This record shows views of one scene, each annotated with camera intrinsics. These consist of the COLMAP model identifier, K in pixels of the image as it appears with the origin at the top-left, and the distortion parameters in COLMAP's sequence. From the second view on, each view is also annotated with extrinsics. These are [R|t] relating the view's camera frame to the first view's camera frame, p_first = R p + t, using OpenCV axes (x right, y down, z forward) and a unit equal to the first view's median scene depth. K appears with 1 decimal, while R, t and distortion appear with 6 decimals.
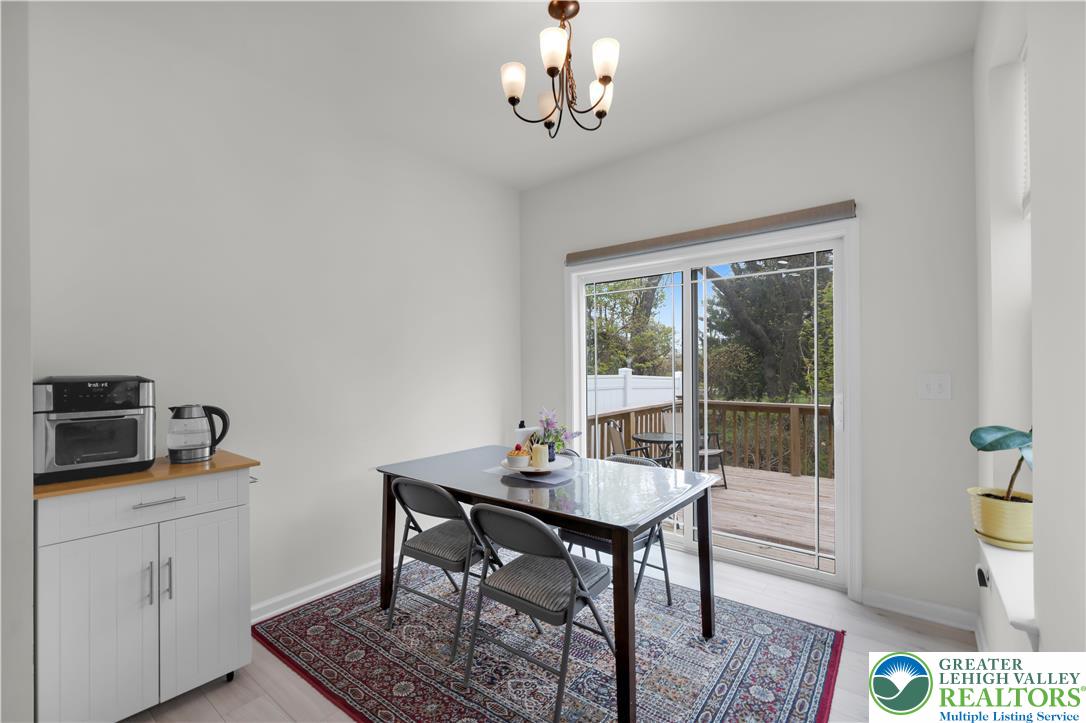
lens RADIAL K [[471.4, 0, 544.1], [0, 471.4, 363.2], [0, 0, 1]] dist [-0.000323, -0.000339]
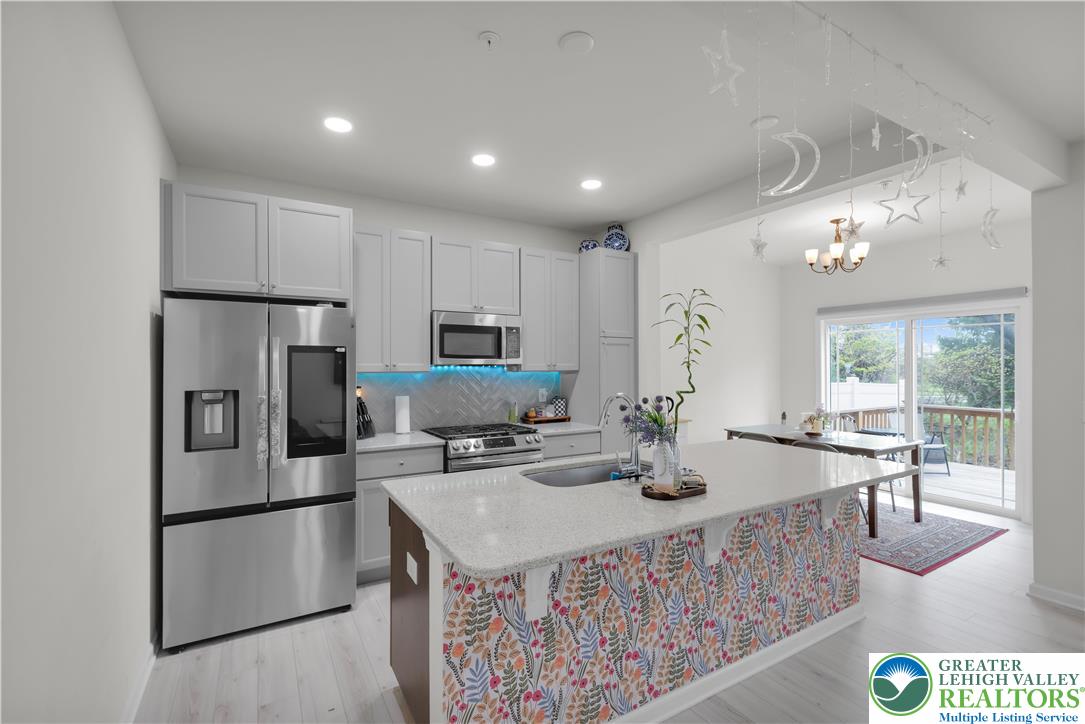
lens RADIAL K [[471.0, 0, 542.7], [0, 471.0, 362.6], [0, 0, 1]] dist [-0.000323, -0.000339]
pose [[0.926912, 0.002635, -0.375269, -0.206220], [-0.002716, 0.999996, 0.000313, -0.043521], [0.375268, 0.000730, 0.926916, -0.792734]]
